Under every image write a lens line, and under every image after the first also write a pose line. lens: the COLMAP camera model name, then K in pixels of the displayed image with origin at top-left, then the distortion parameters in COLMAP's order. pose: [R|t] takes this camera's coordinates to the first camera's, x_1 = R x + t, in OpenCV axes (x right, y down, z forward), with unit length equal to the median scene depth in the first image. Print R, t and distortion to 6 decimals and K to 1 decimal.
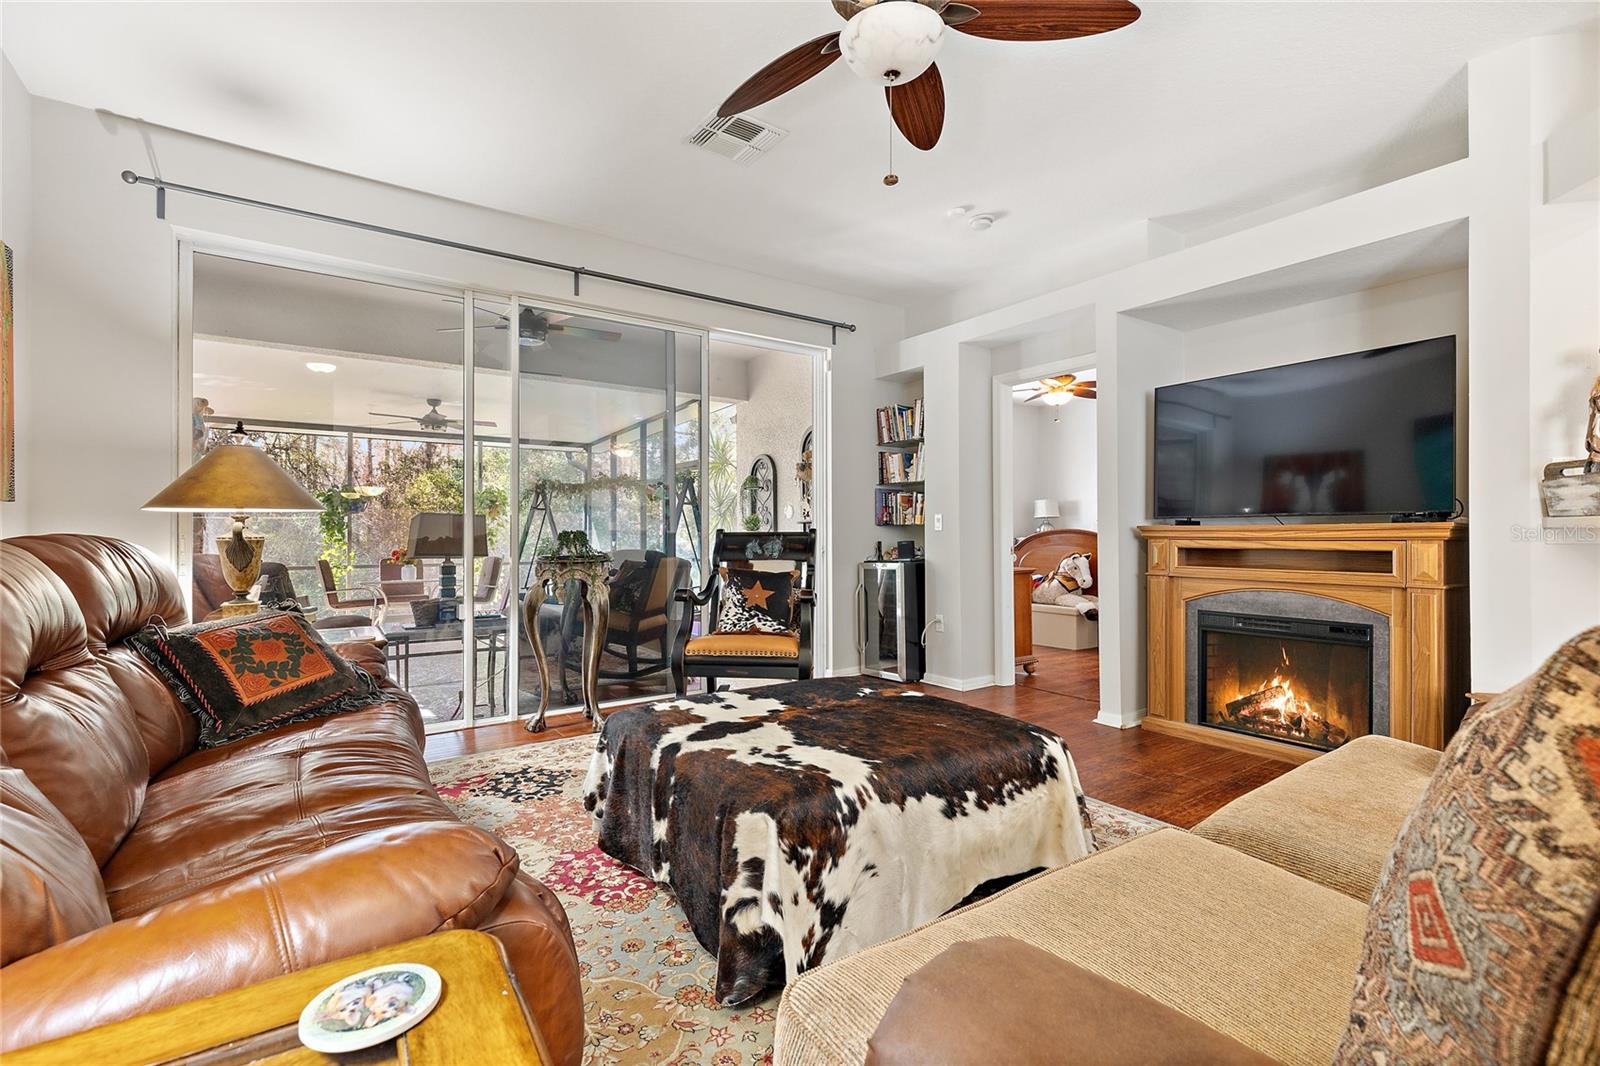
lens RADIAL K [[735.1, 0, 788.4], [0, 735.1, 535.4], [0, 0, 1]] dist [0.005502, -0.000716]
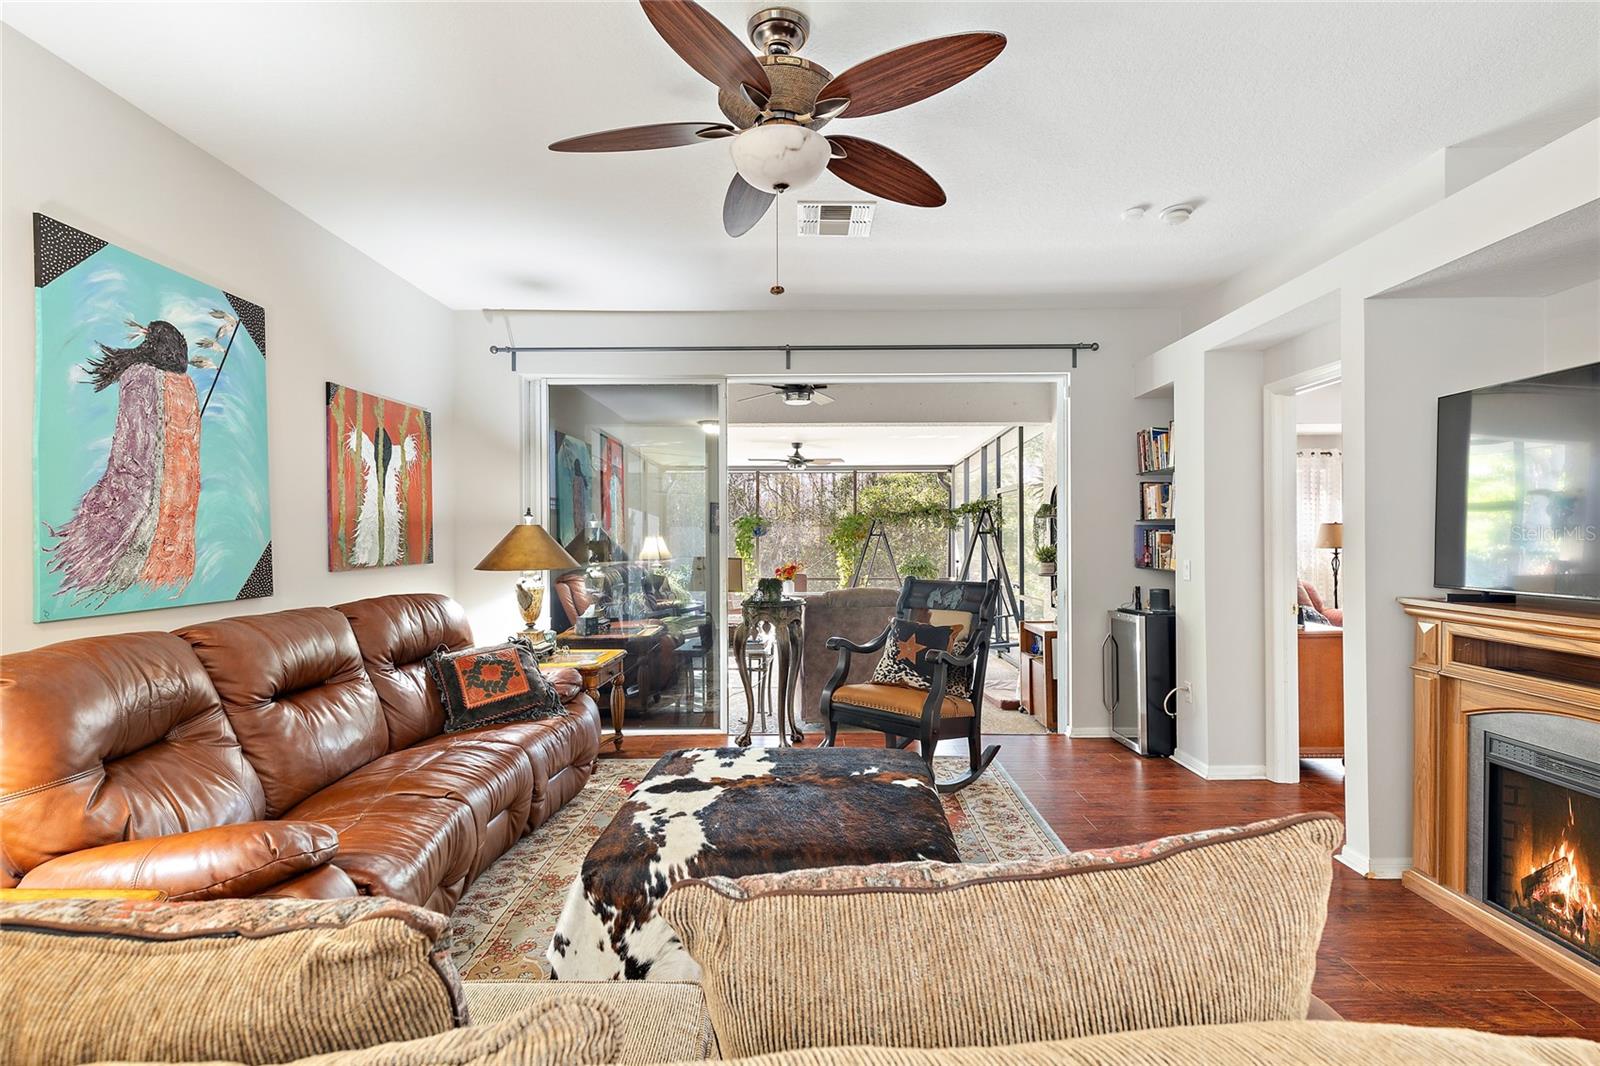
lens RADIAL K [[735.1, 0, 811.0], [0, 735.1, 538.7], [0, 0, 1]] dist [0.005502, -0.000716]
pose [[0.815039, 0.001417, -0.579404, 0.667732], [0.003985, 0.999960, 0.008051, -0.121122], [0.579392, -0.008871, 0.815000, 0.152314]]
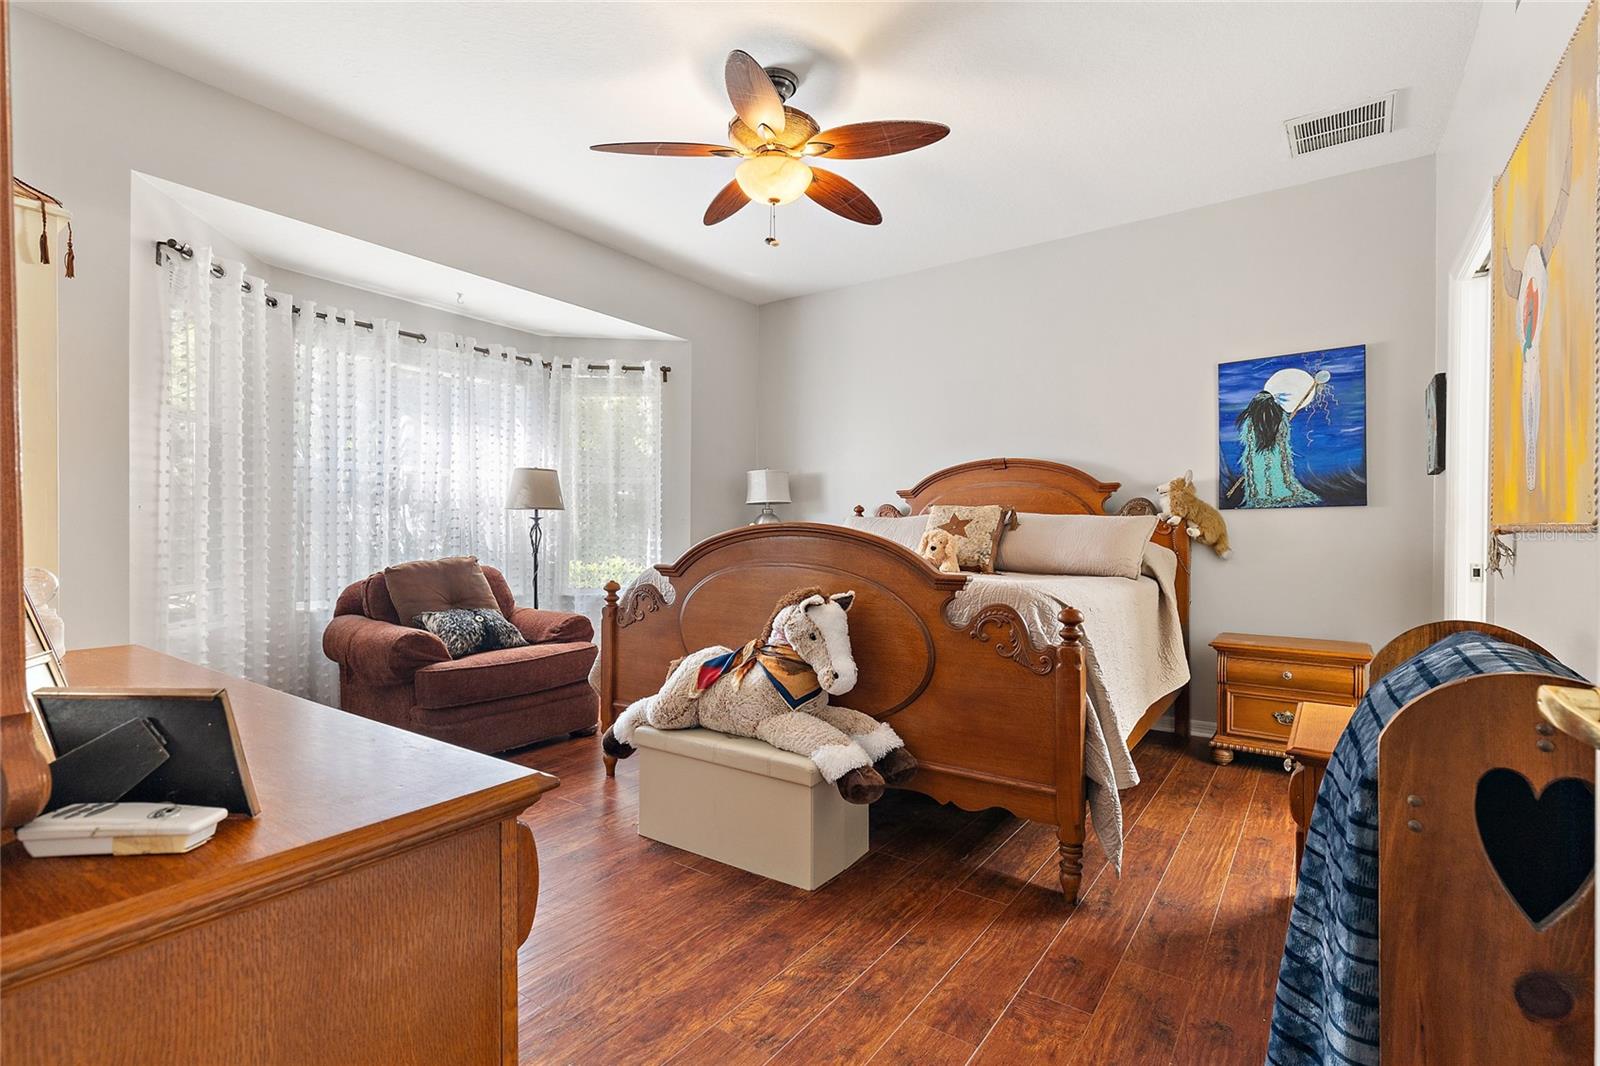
lens RADIAL K [[735.1, 0, 800.6], [0, 735.1, 533.2], [0, 0, 1]] dist [0.005502, -0.000716]
pose [[0.940571, 0.007613, 0.339513, 0.668790], [-0.009425, 0.999949, 0.003691, -0.013306], [-0.339468, -0.006671, 0.940594, 1.692841]]
